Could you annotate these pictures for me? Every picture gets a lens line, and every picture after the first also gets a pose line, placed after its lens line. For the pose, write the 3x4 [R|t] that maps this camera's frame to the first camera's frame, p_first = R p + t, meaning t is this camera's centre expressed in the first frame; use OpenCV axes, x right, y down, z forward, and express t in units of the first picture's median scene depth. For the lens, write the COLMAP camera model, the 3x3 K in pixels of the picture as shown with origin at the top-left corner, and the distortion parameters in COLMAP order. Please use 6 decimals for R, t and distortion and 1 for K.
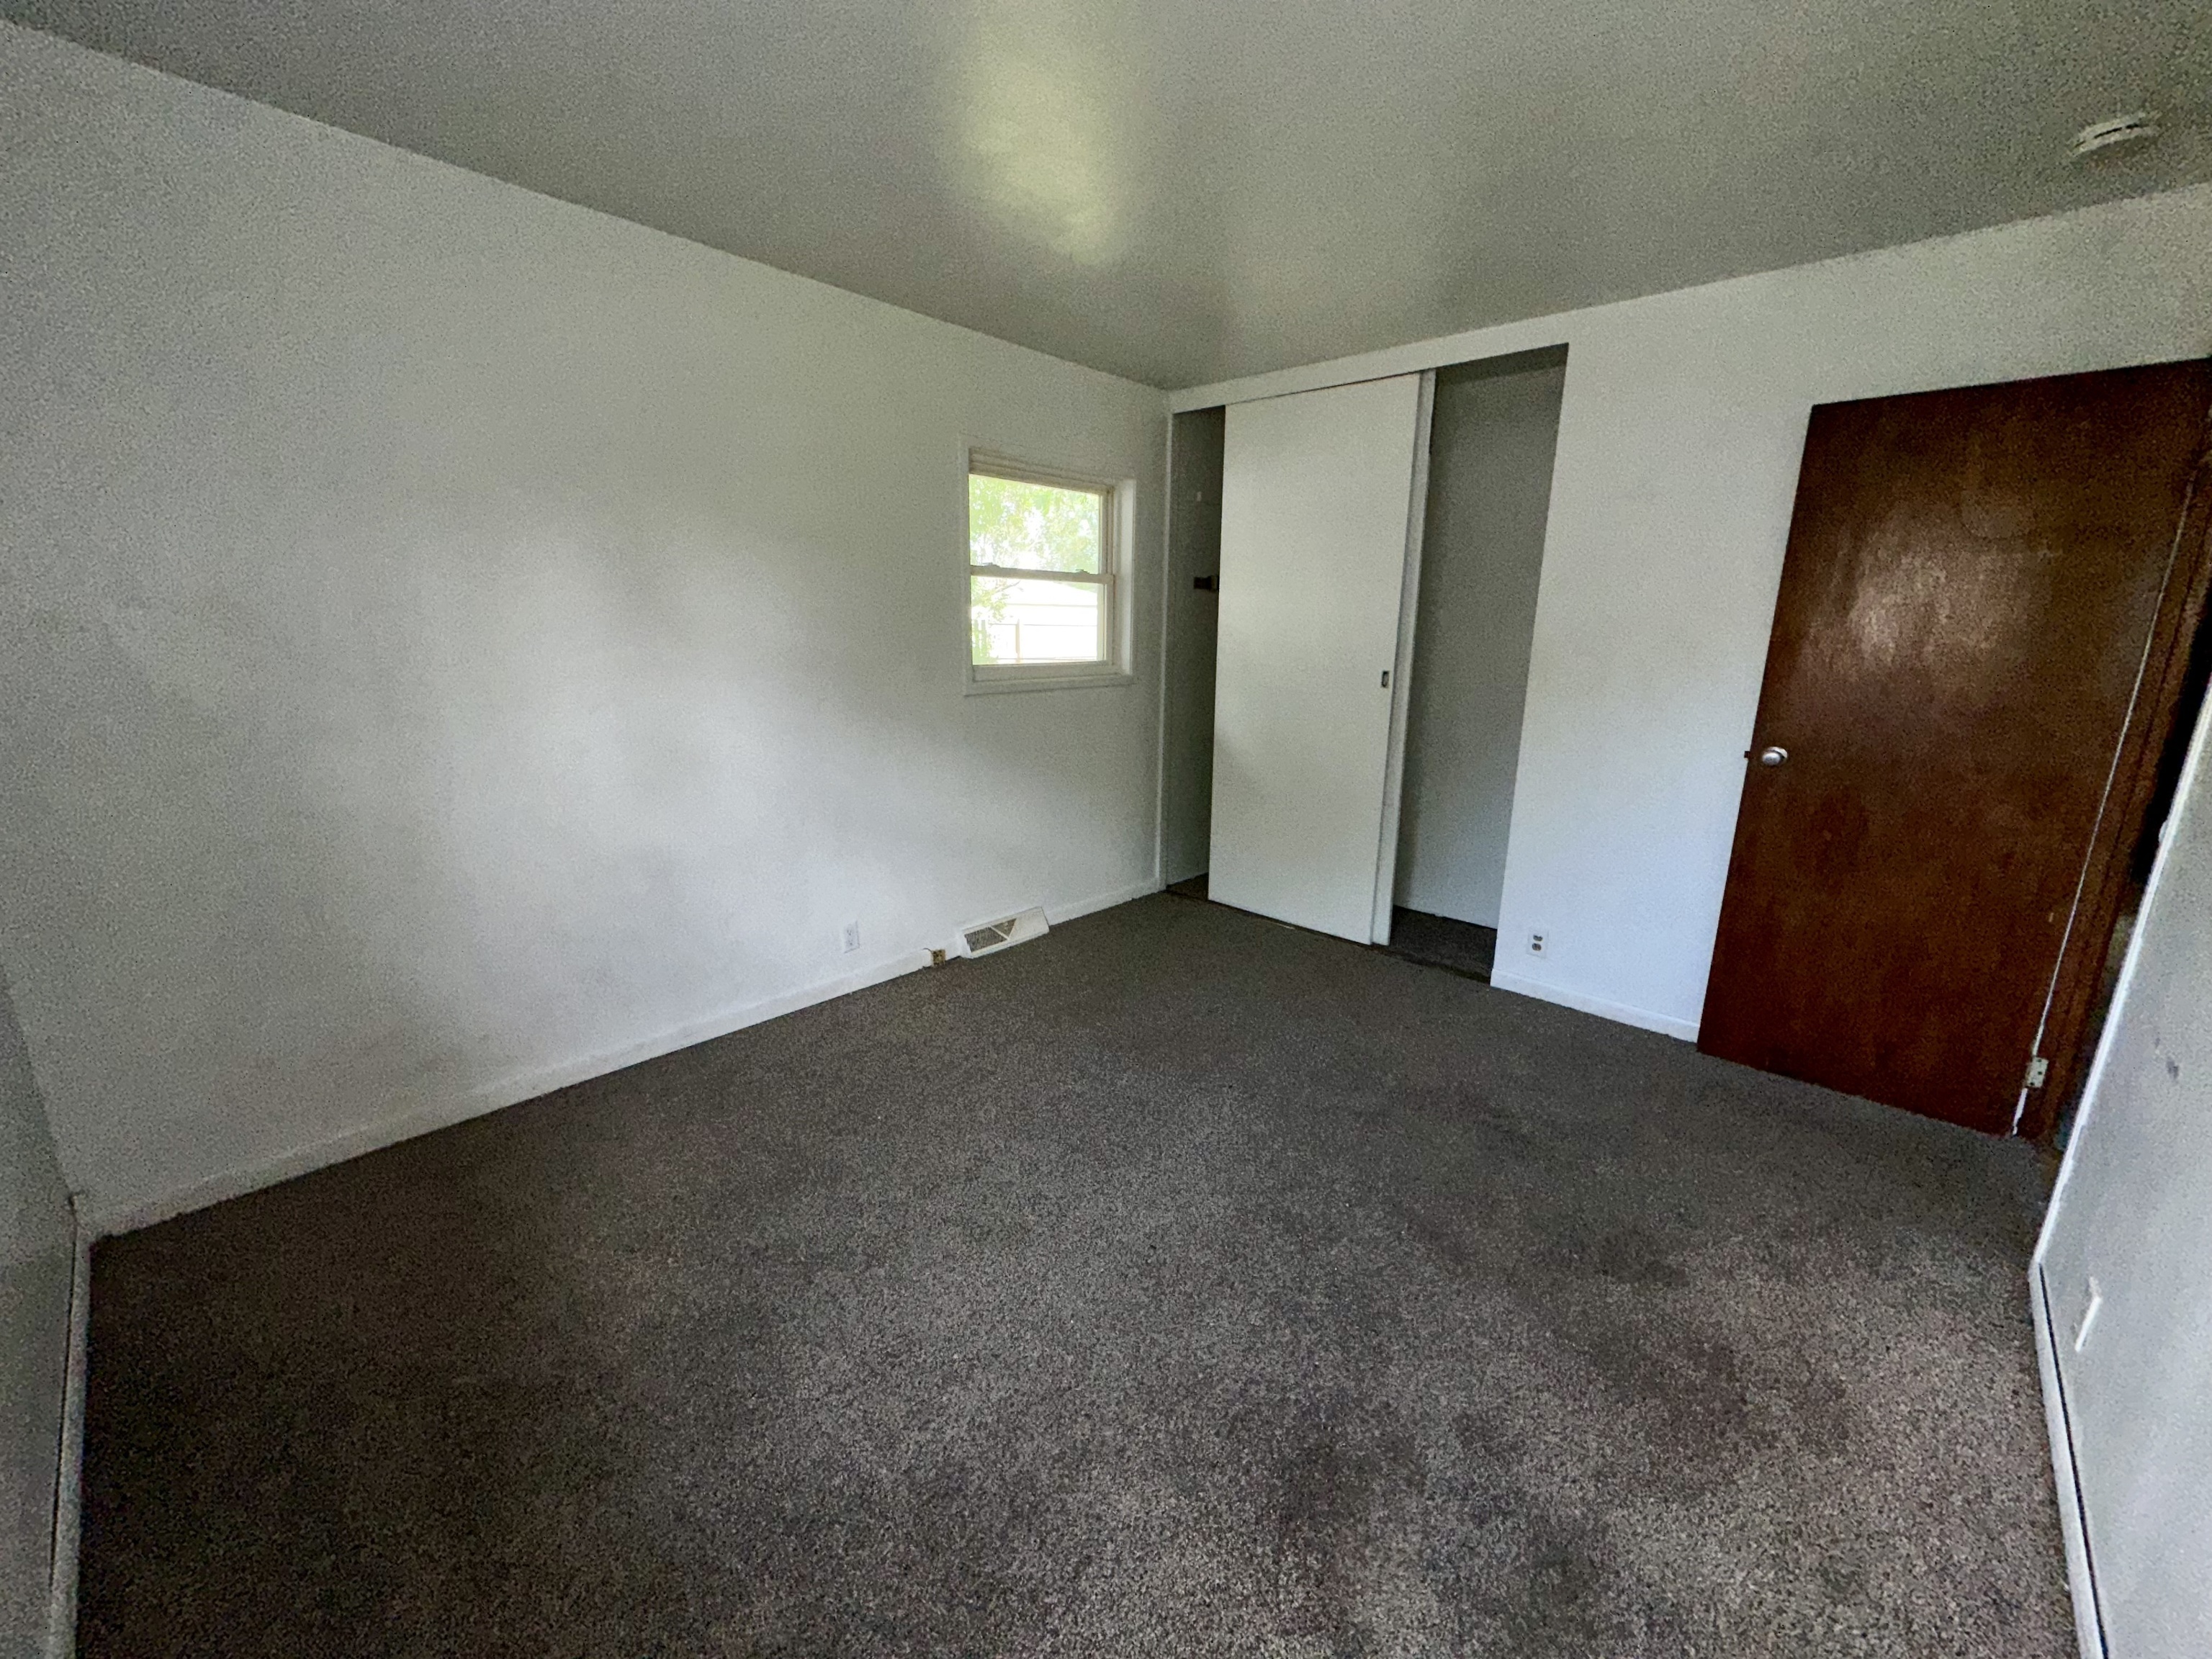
lens RADIAL K [[881.8, 0, 1106.0], [0, 881.8, 829.5], [0, 0, 1]] dist [0.001767, 0.000626]
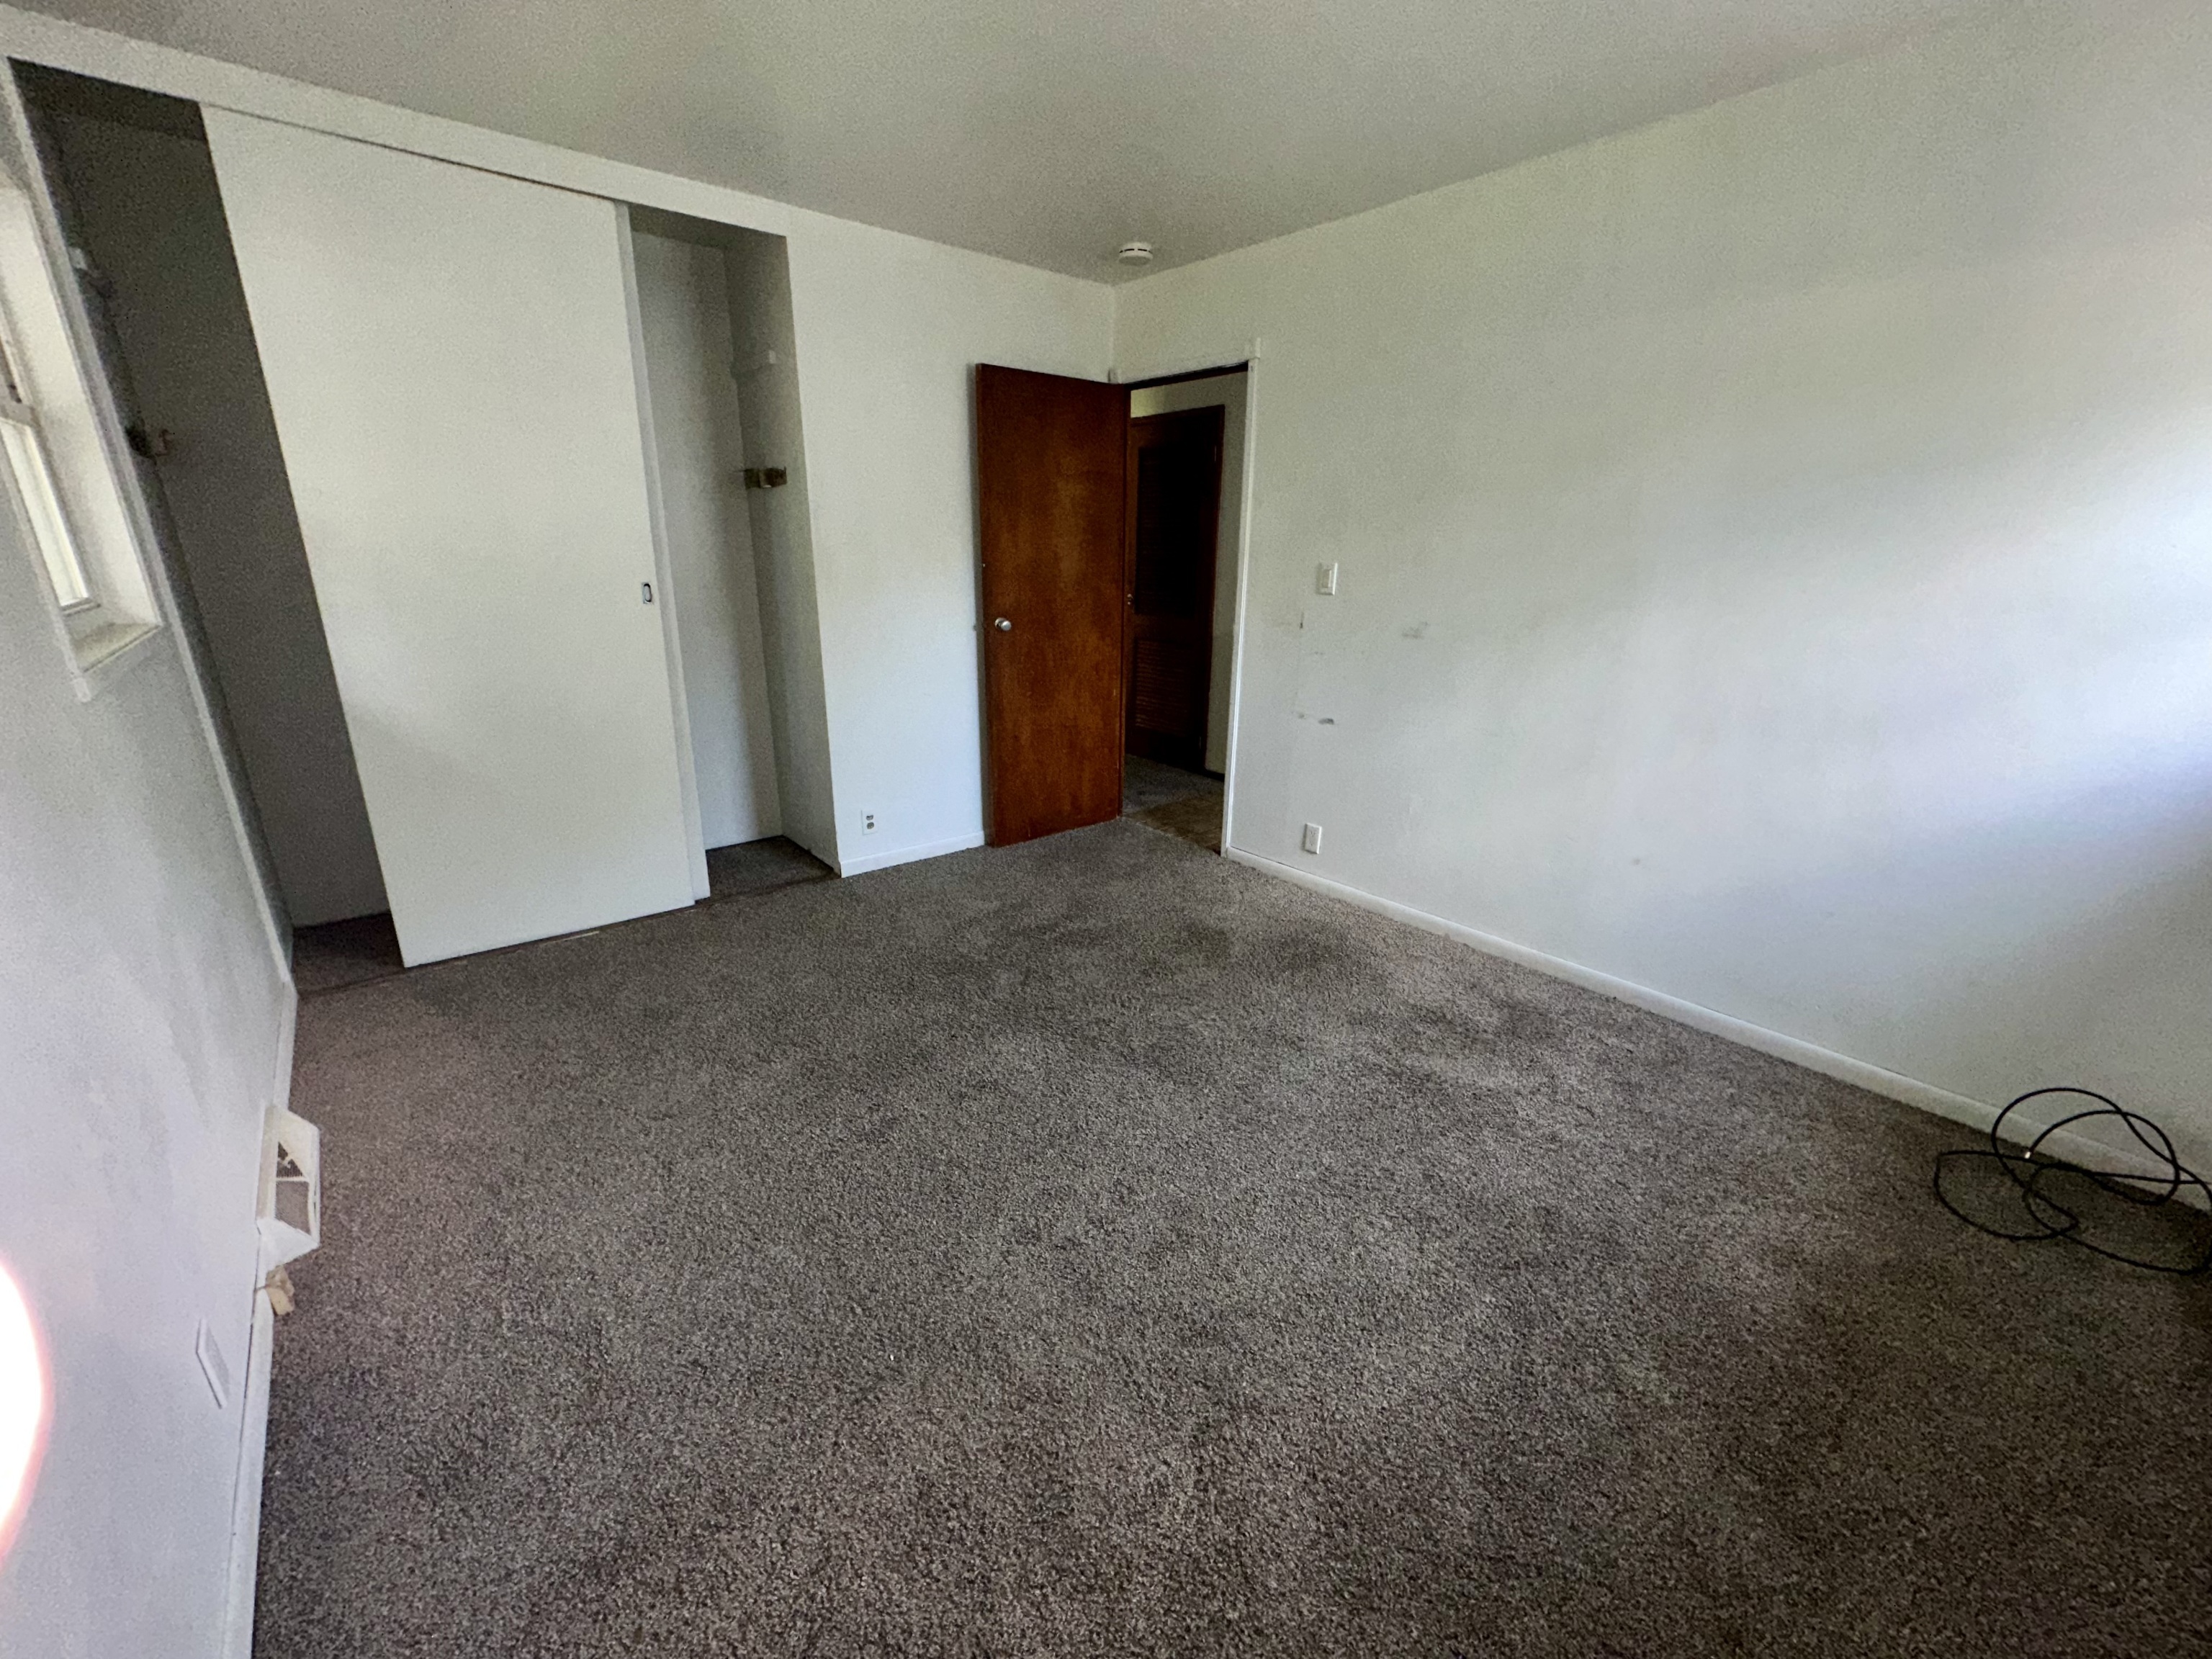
lens RADIAL K [[881.8, 0, 1106.0], [0, 881.8, 829.5], [0, 0, 1]] dist [0.001767, 0.000626]
pose [[0.124214, -0.320875, 0.938941, -0.494998], [0.215308, 0.932440, 0.290170, -0.114902], [-0.968614, 0.166118, 0.184909, 0.479838]]
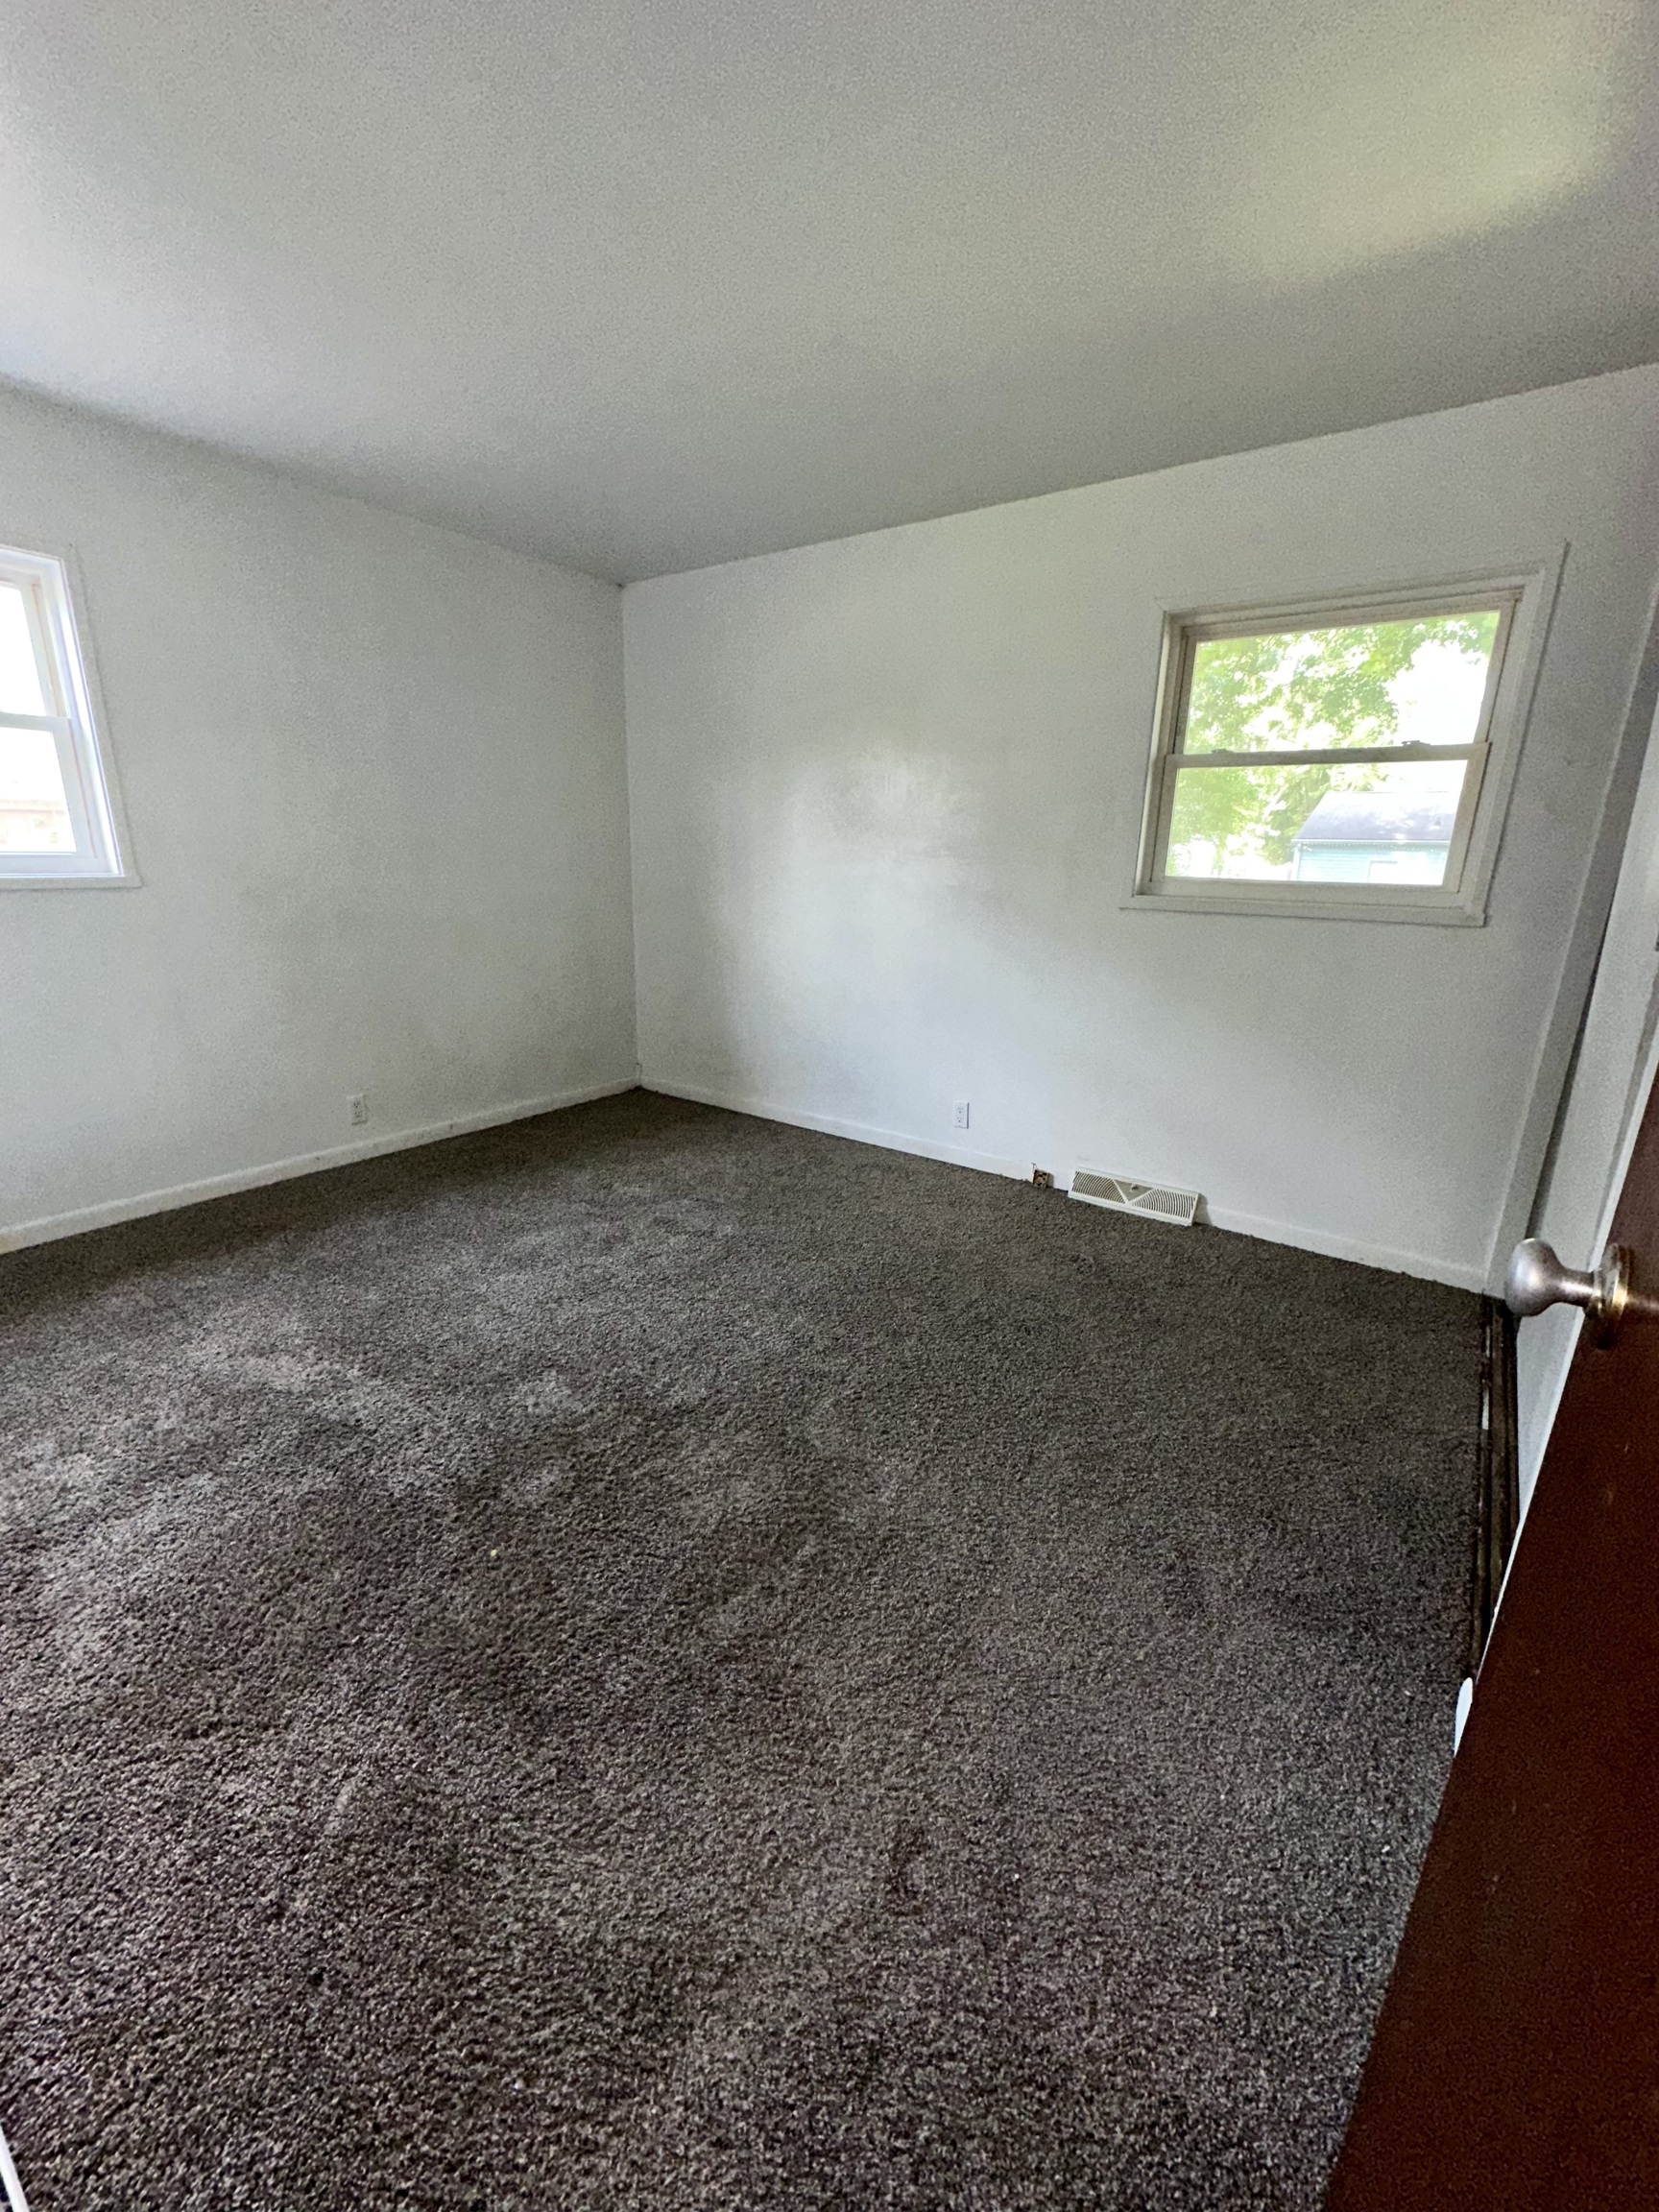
lens RADIAL K [[881.8, 0, 829.5], [0, 881.8, 1106.0], [0, 0, 1]] dist [0.001767, 0.000626]
pose [[0.110515, 0.271685, -0.956020, 0.702569], [-0.237164, 0.941333, 0.240095, -0.109966], [0.965163, 0.200199, 0.168466, 0.606415]]
